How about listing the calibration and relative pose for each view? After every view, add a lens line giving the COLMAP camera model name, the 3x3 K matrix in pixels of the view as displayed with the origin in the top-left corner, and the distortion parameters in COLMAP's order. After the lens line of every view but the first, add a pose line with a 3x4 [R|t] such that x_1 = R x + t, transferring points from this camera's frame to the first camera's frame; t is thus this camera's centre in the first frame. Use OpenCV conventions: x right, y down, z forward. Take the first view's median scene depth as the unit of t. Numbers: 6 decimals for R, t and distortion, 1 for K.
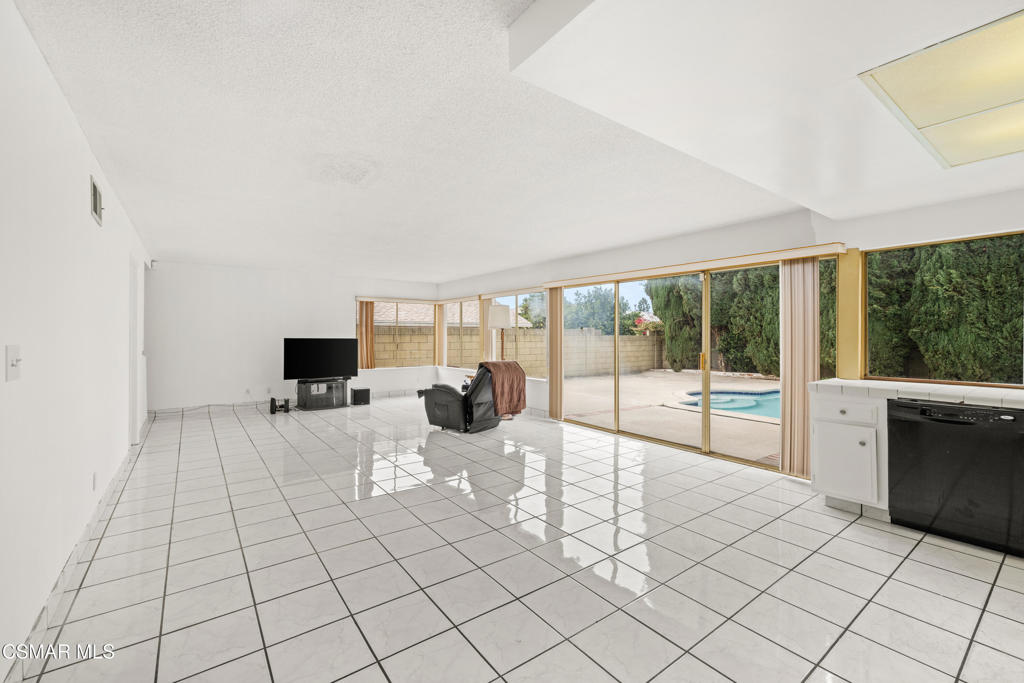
lens RADIAL K [[432.8, 0, 507.7], [0, 432.8, 336.1], [0, 0, 1]] dist [0.000140, 0.000002]
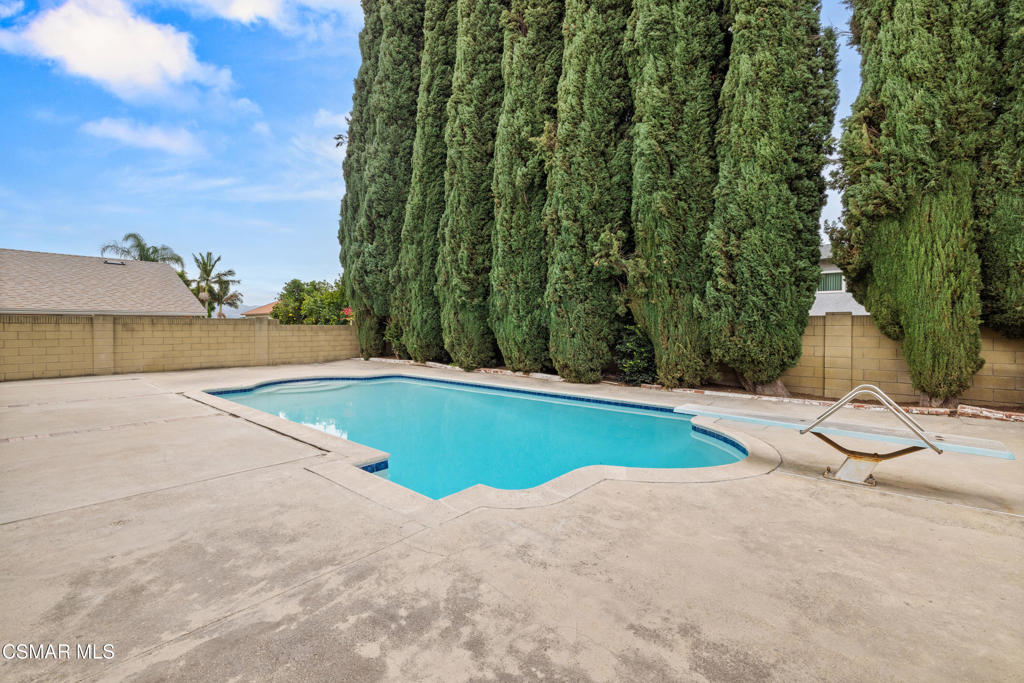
lens RADIAL K [[432.8, 0, 507.7], [0, 432.8, 336.1], [0, 0, 1]] dist [0.000140, 0.000002]
pose [[0.973726, -0.003138, 0.227702, 0.569581], [-0.000944, 0.999841, 0.017818, 0.007183], [-0.227722, -0.017565, 0.973568, -0.097300]]
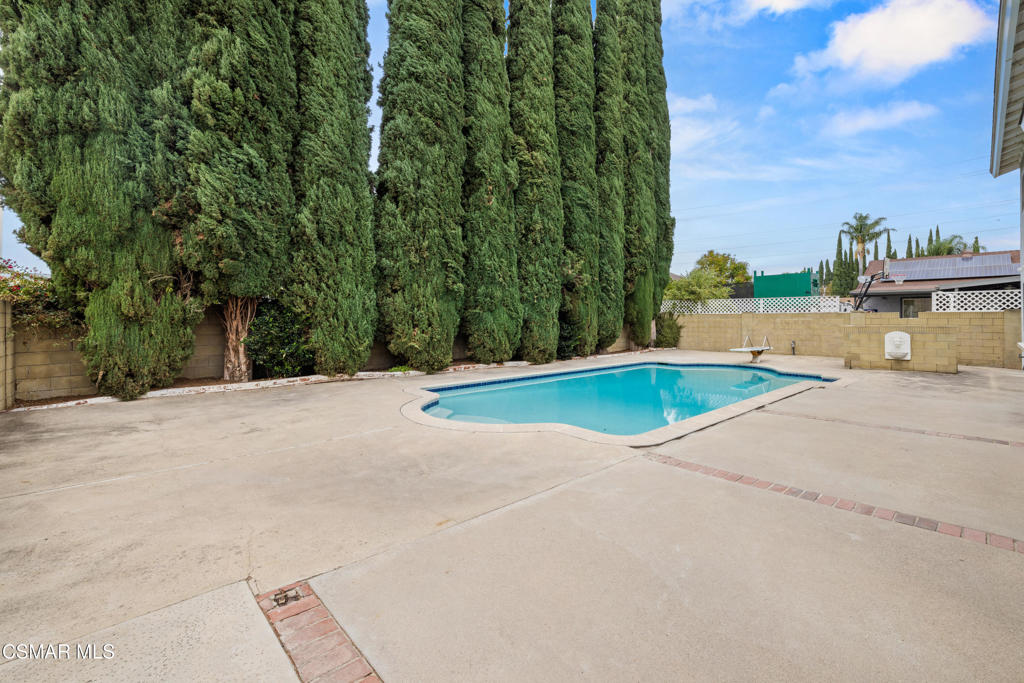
lens RADIAL K [[441.4, 0, 511.1], [0, 441.4, 301.8], [0, 0, 1]] dist [-0.000173, 0.000009]
pose [[-0.123045, 0.028915, 0.991980, -0.097942], [-0.007197, 0.999523, -0.030028, -0.003075], [-0.992375, -0.010834, -0.122778, 0.812128]]
